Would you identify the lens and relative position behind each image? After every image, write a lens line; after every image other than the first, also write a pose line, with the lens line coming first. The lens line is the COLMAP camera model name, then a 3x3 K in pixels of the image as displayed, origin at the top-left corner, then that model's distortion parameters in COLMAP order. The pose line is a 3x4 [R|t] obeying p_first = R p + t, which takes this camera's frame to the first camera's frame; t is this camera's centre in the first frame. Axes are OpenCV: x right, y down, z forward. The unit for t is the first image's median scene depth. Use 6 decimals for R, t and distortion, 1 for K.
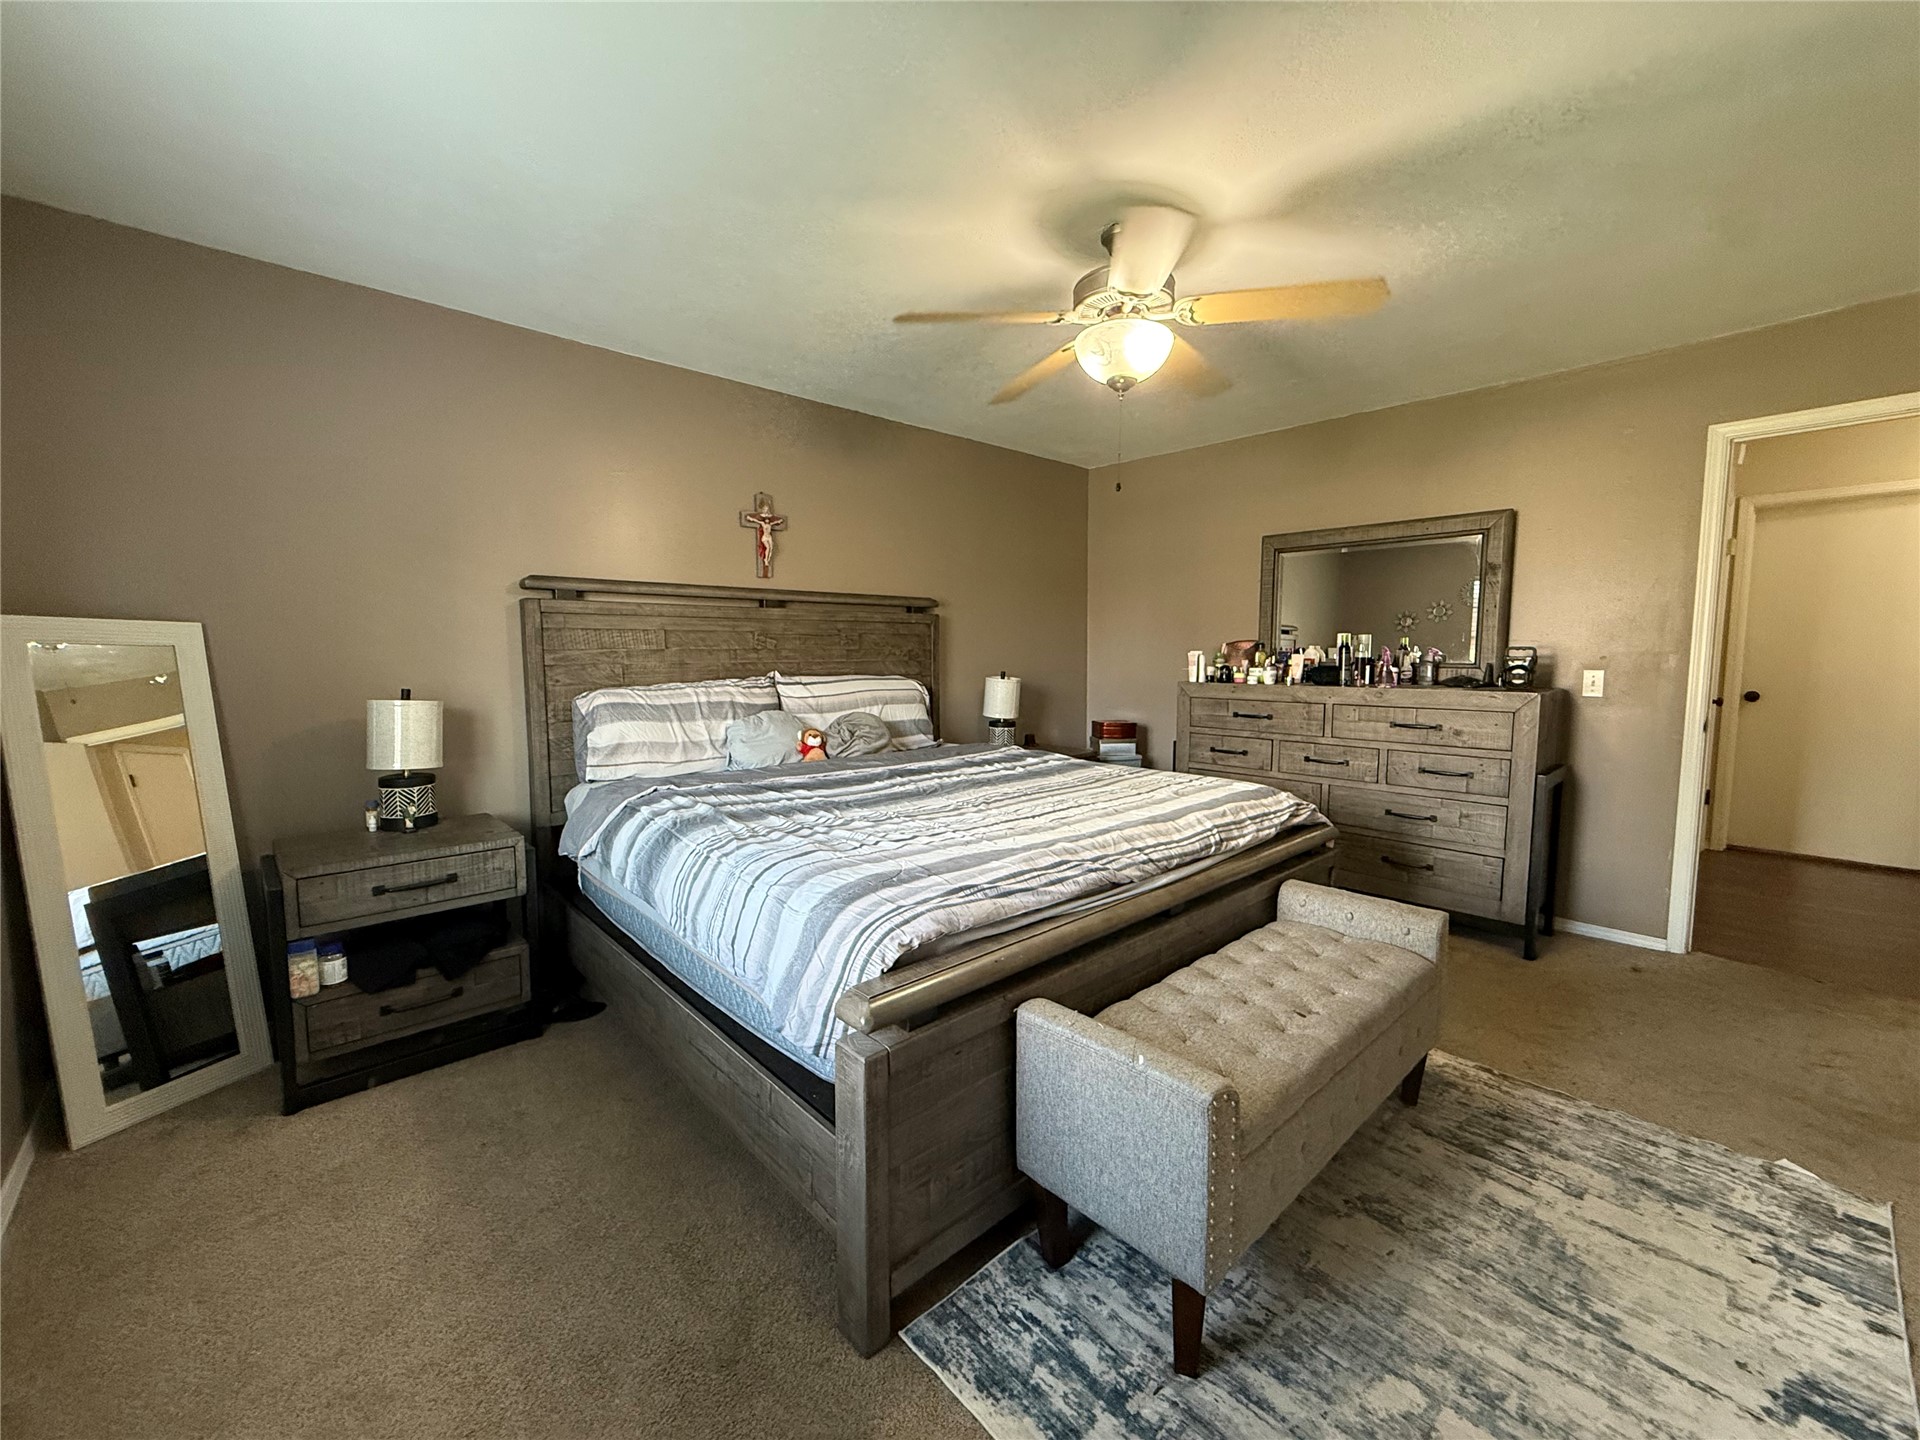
lens RADIAL K [[768.9, 0, 953.8], [0, 768.9, 723.7], [0, 0, 1]] dist [0.000555, 0.000279]
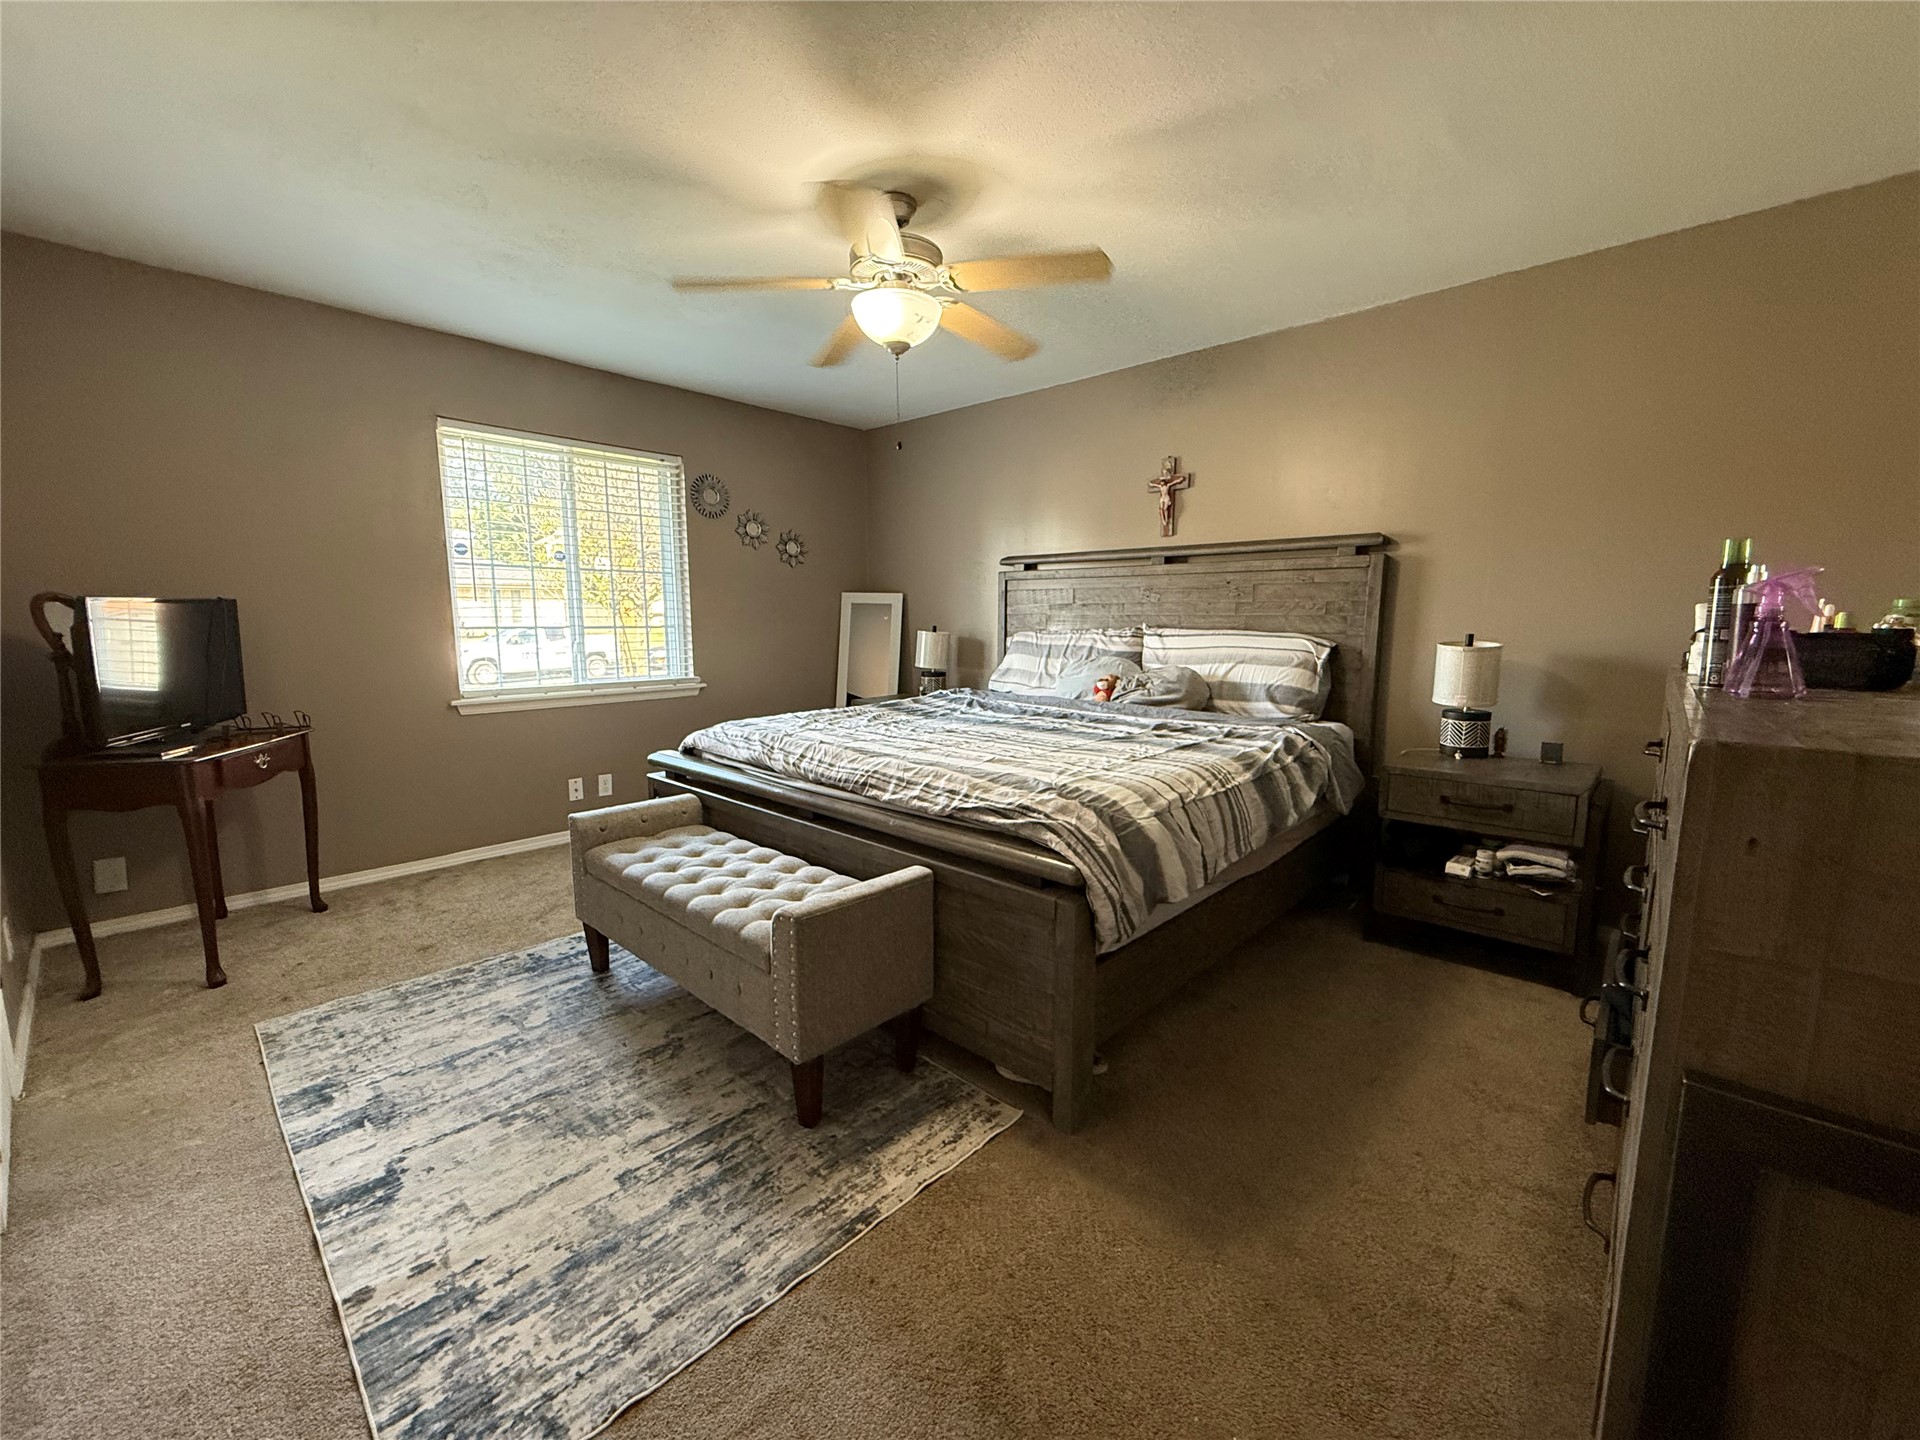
lens RADIAL K [[768.9, 0, 952.2], [0, 768.9, 721.5], [0, 0, 1]] dist [0.000555, 0.000279]
pose [[0.077657, 0.140937, -0.986968, 1.799502], [-0.099663, 0.986096, 0.132971, -0.101357], [0.991986, 0.088038, 0.090624, 1.351740]]
